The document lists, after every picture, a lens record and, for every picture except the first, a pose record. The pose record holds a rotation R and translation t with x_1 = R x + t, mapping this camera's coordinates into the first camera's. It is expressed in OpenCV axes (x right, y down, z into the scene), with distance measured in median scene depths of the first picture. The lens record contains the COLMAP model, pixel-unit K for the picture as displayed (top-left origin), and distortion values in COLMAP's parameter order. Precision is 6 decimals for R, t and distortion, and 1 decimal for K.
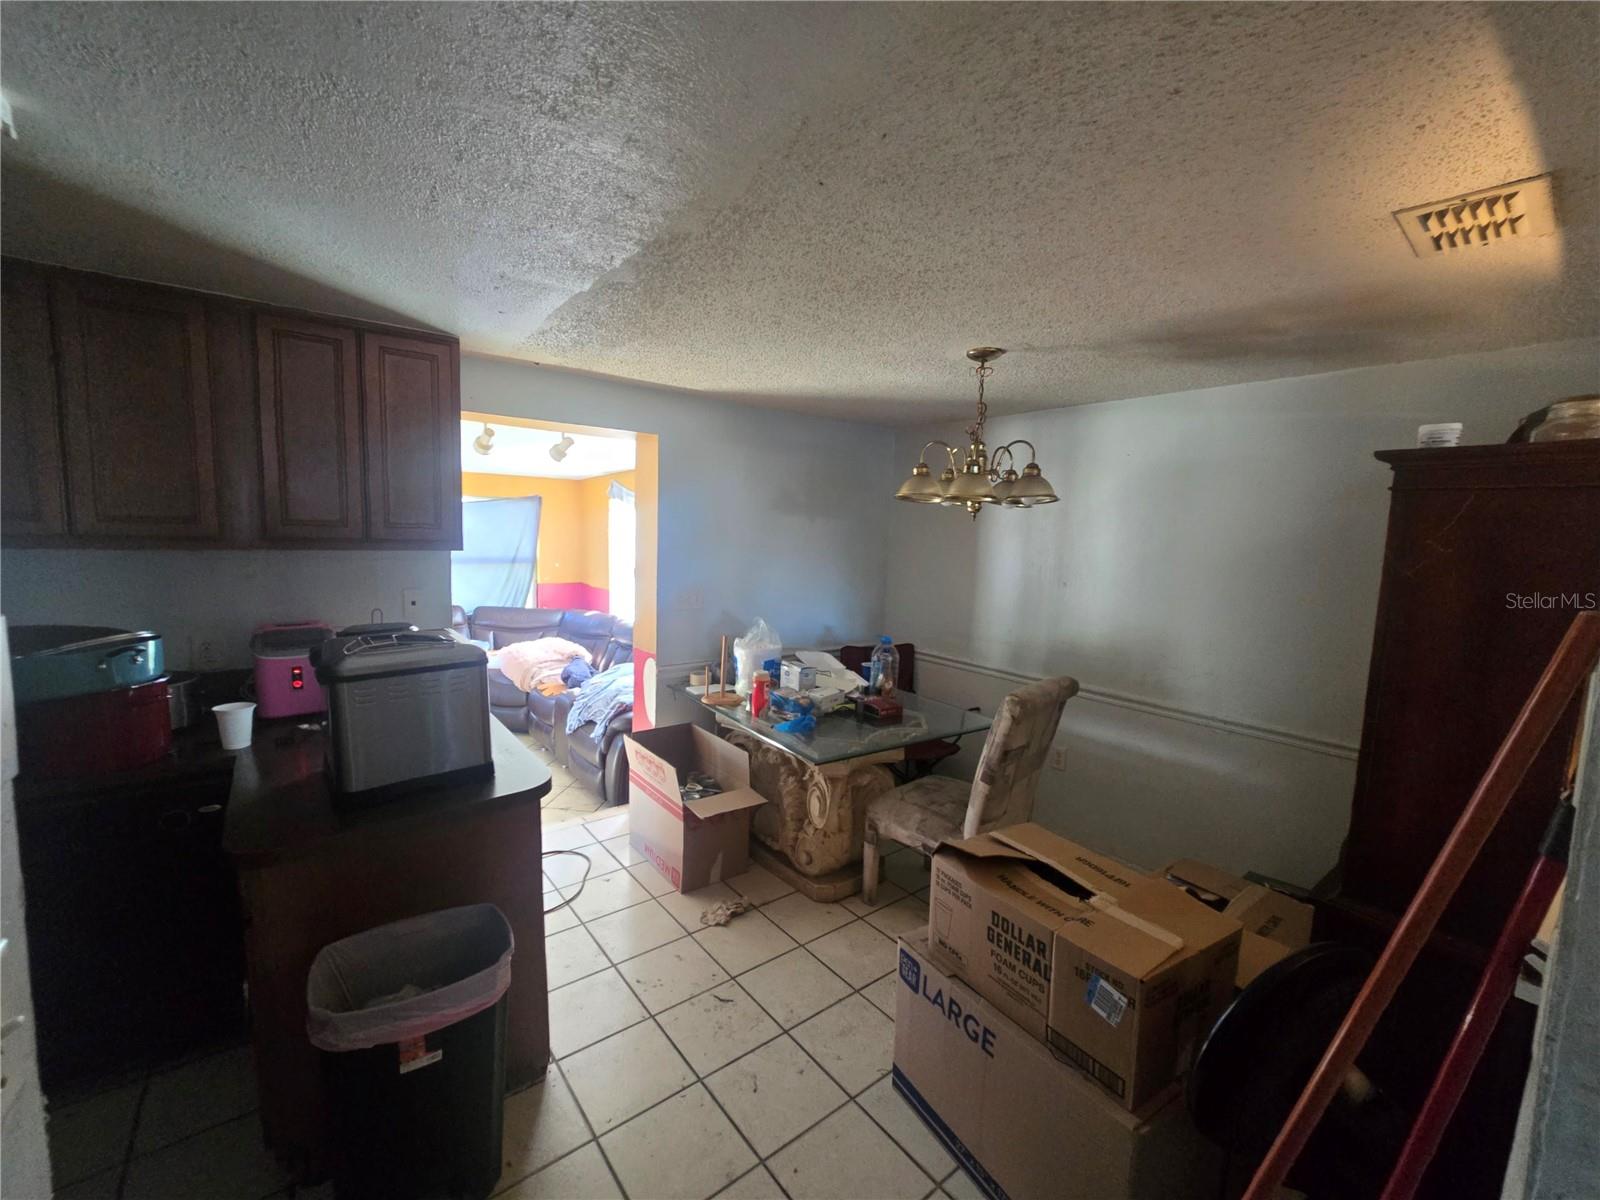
lens RADIAL K [[656.9, 0, 800.0], [0, 656.9, 600.0], [0, 0, 1]] dist [-0.006255, 0.000071]
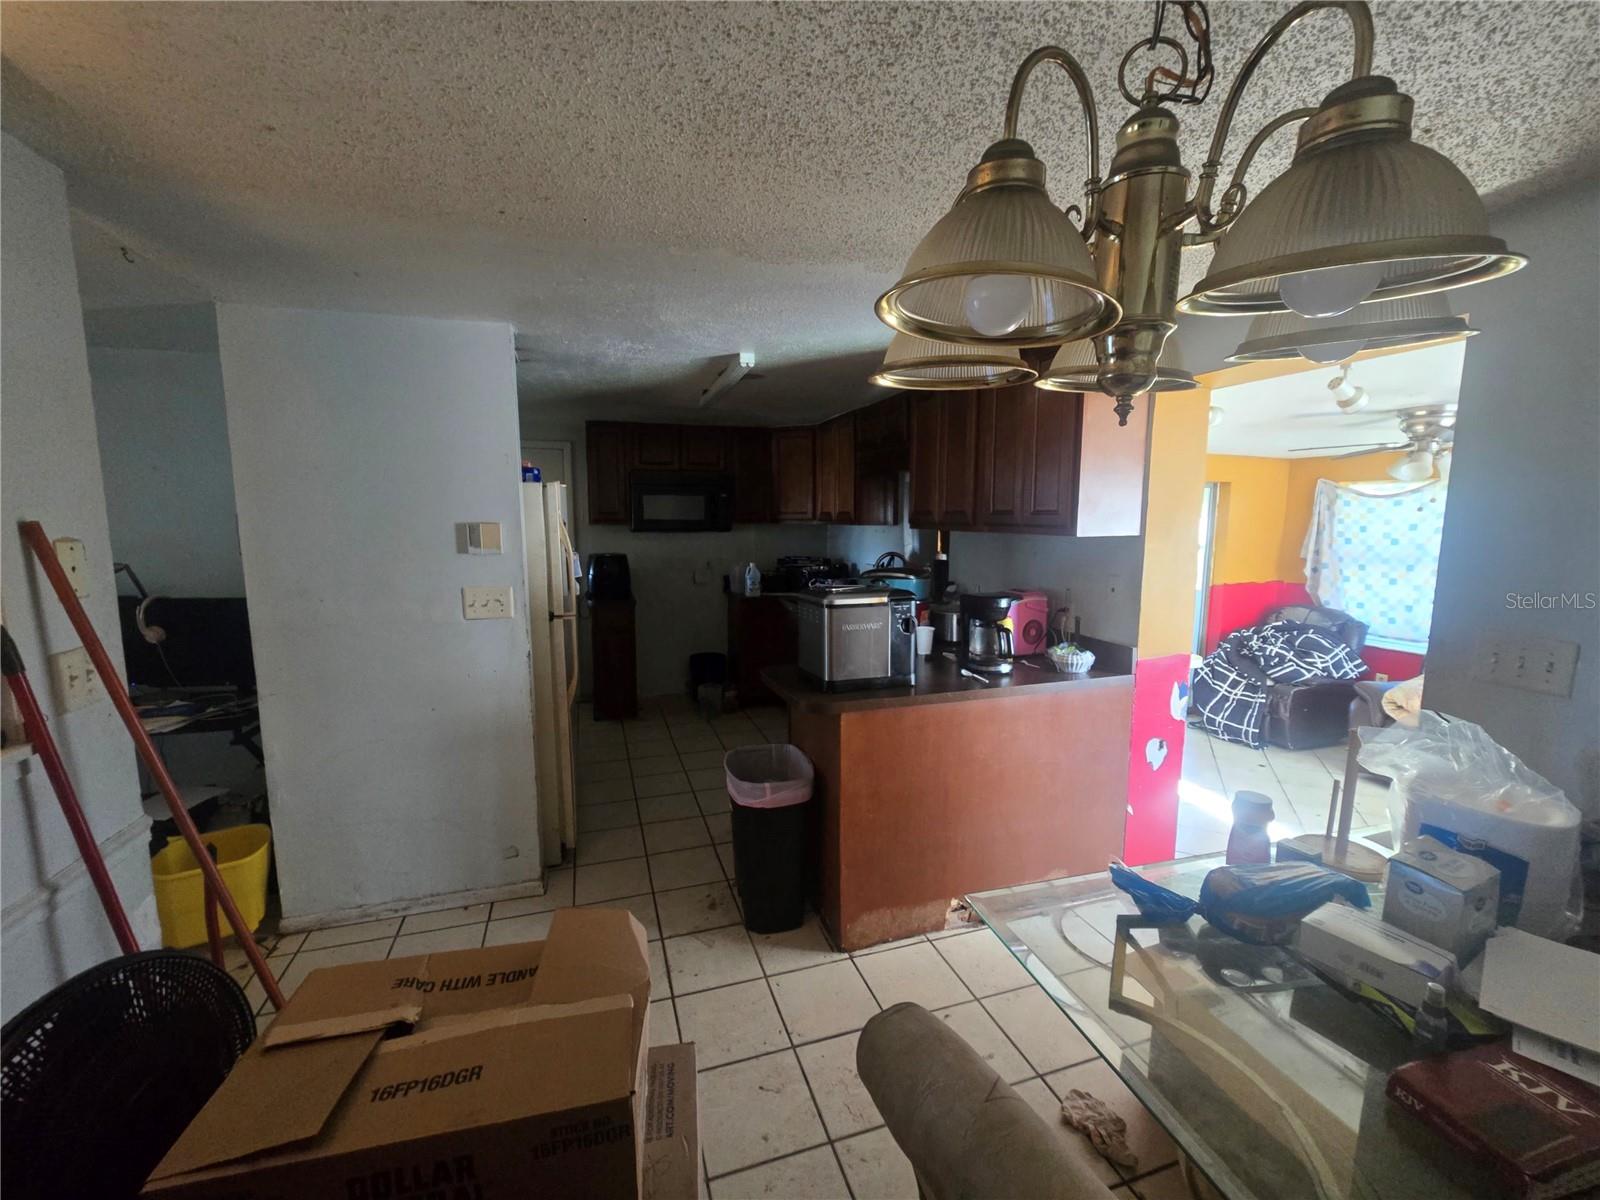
lens RADIAL K [[656.9, 0, 800.0], [0, 656.9, 600.0], [0, 0, 1]] dist [-0.006255, 0.000071]
pose [[-0.348815, 0.084783, -0.933349, 0.381051], [-0.111934, 0.985002, 0.131307, -0.041588], [0.930483, 0.150275, -0.334093, 0.649959]]
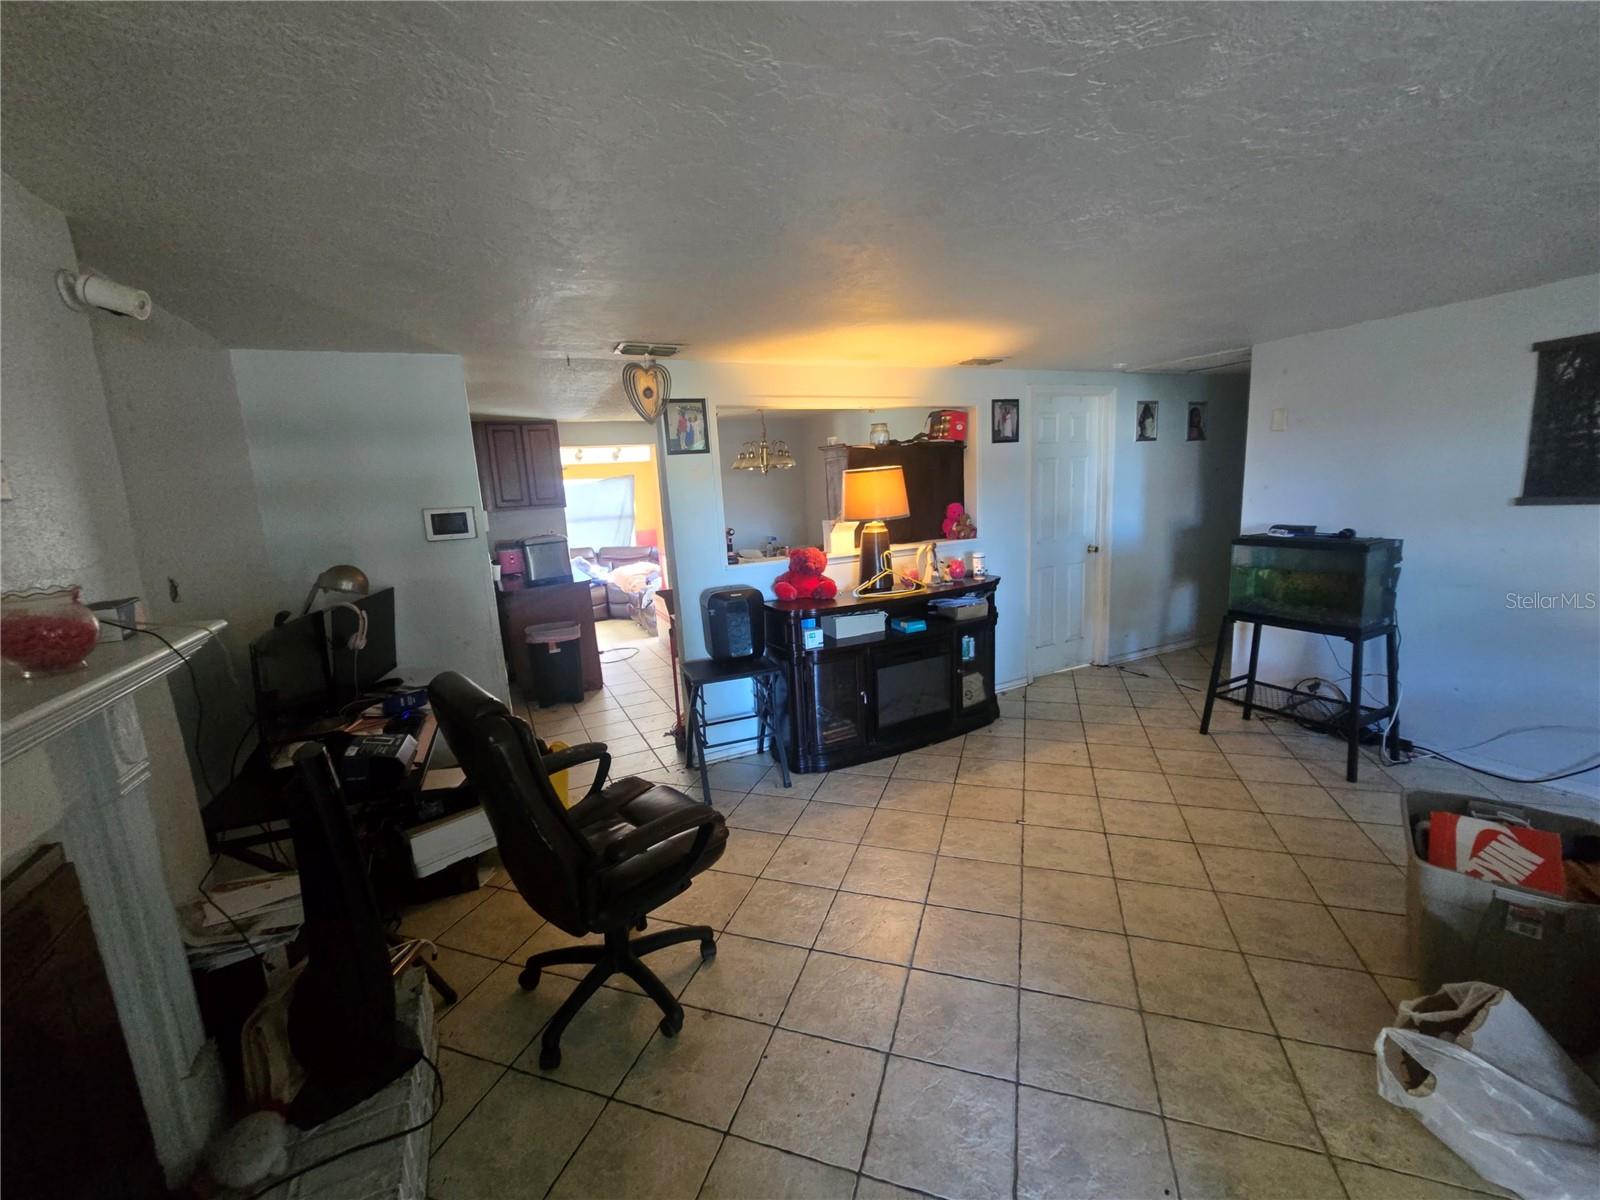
lens RADIAL K [[656.9, 0, 800.0], [0, 656.9, 600.0], [0, 0, 1]] dist [-0.006255, 0.000071]
pose [[0.974695, -0.049718, -0.217940, 0.548311], [0.065740, 0.995592, 0.066889, 0.106772], [0.213654, -0.079524, 0.973667, -0.788564]]
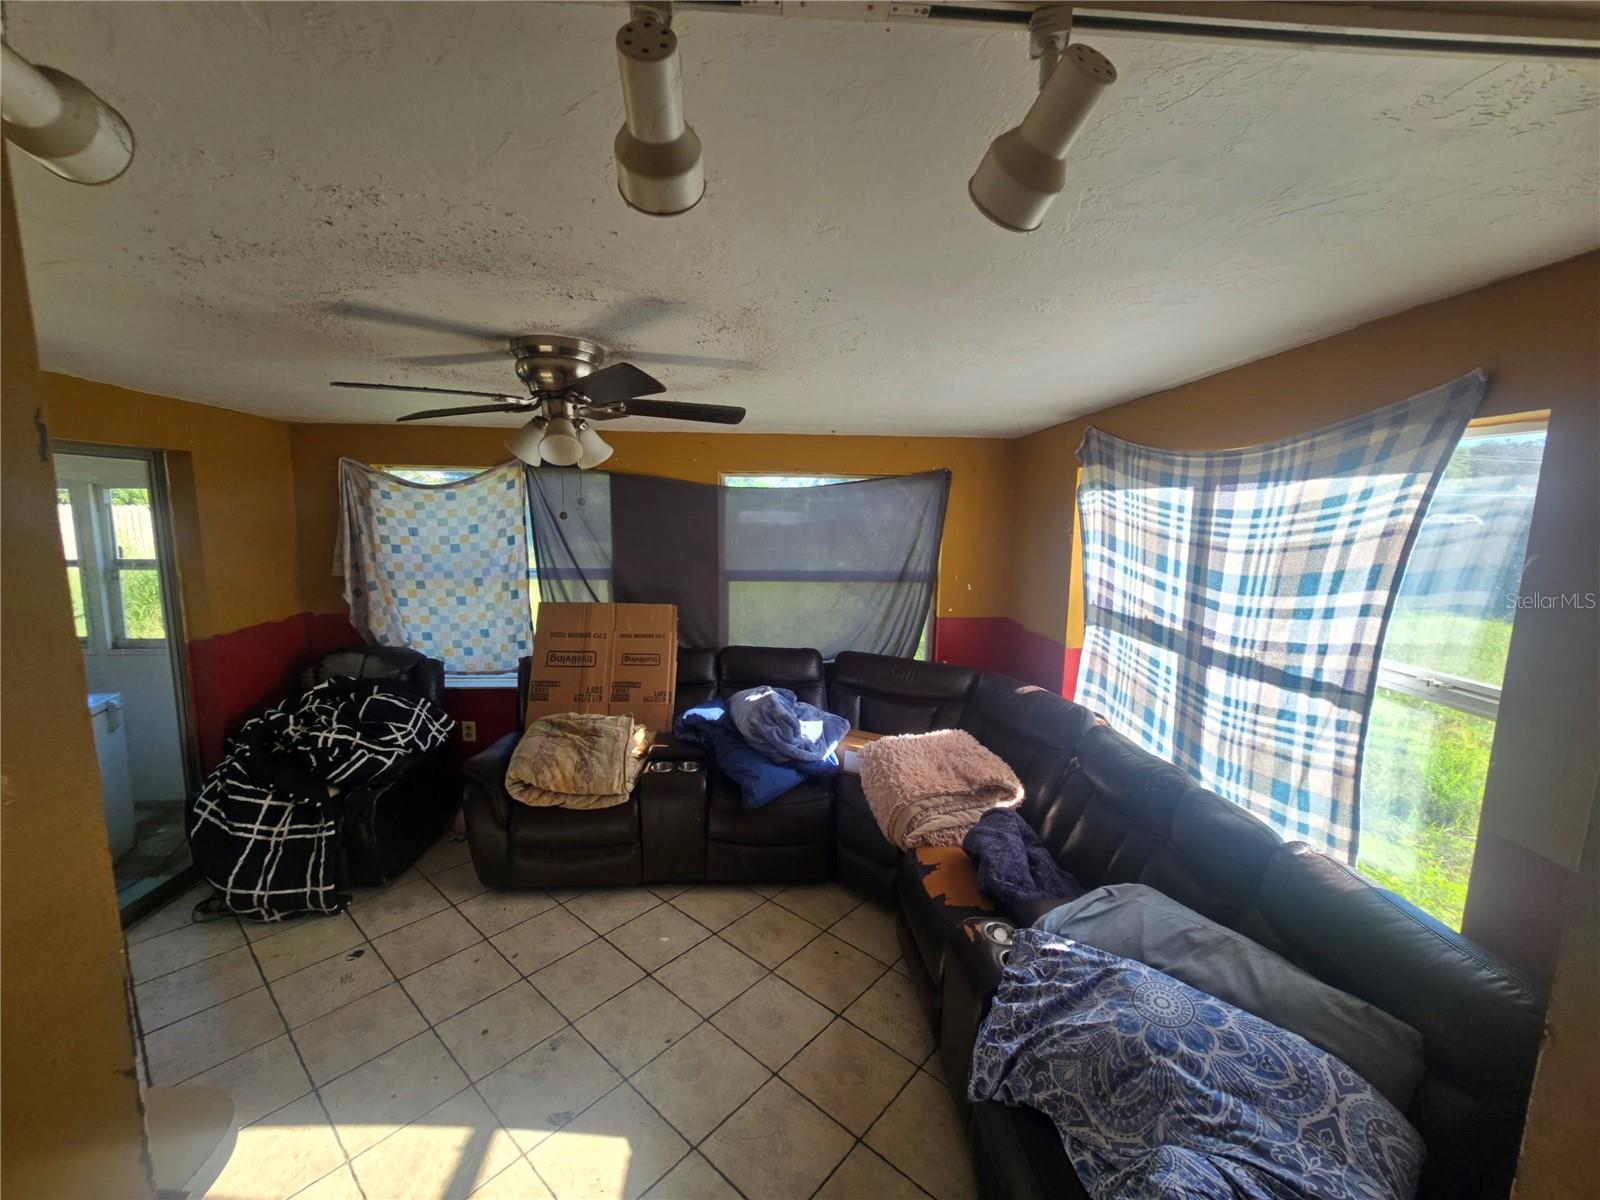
lens RADIAL K [[656.9, 0, 800.0], [0, 656.9, 600.0], [0, 0, 1]] dist [-0.006255, 0.000071]
pose [[0.822577, 0.056822, -0.565808, -0.295966], [-0.046505, 0.998384, 0.032653, -0.098568], [0.566750, -0.000547, 0.823890, 0.787874]]
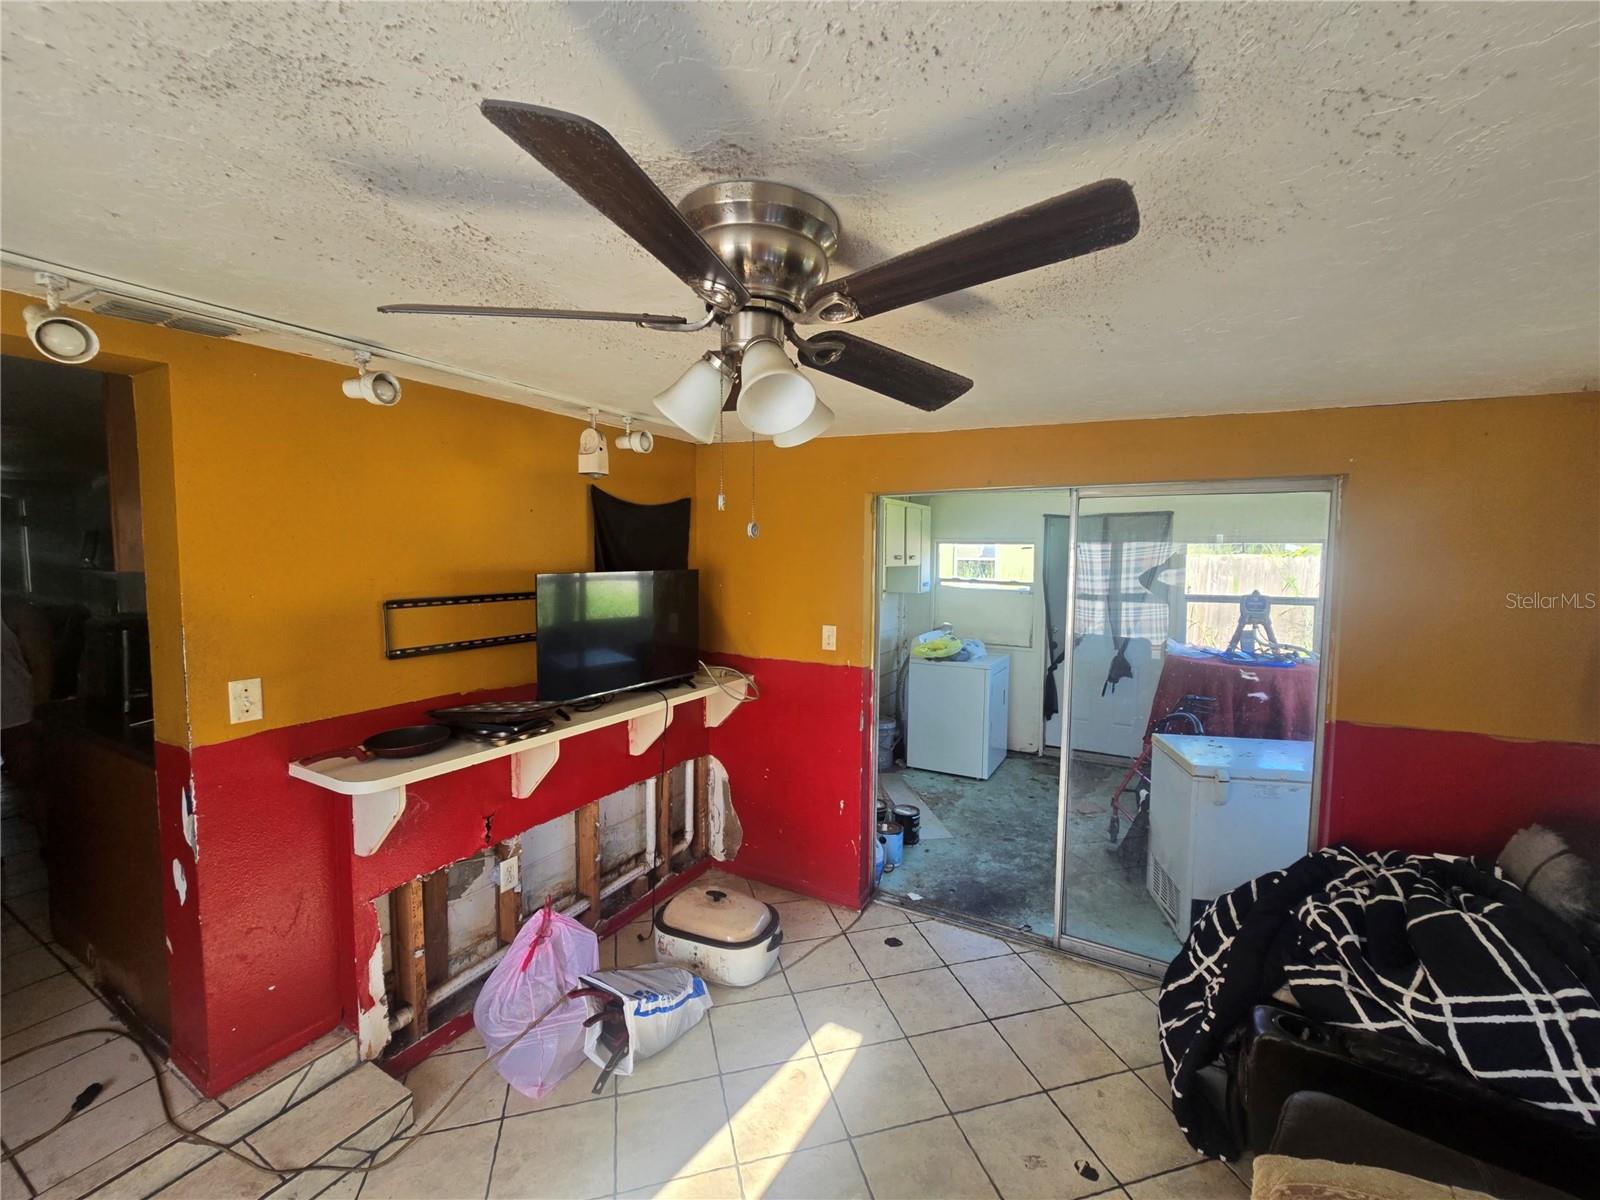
lens RADIAL K [[653.5, 0, 800.0], [0, 653.5, 600.0], [0, 0, 1]] dist [0.001500, 0.000452]
pose [[-0.927109, -0.015700, -0.374462, -0.686250], [-0.079268, 0.984734, 0.154968, -0.158997], [0.366313, 0.173355, -0.914201, 1.418305]]
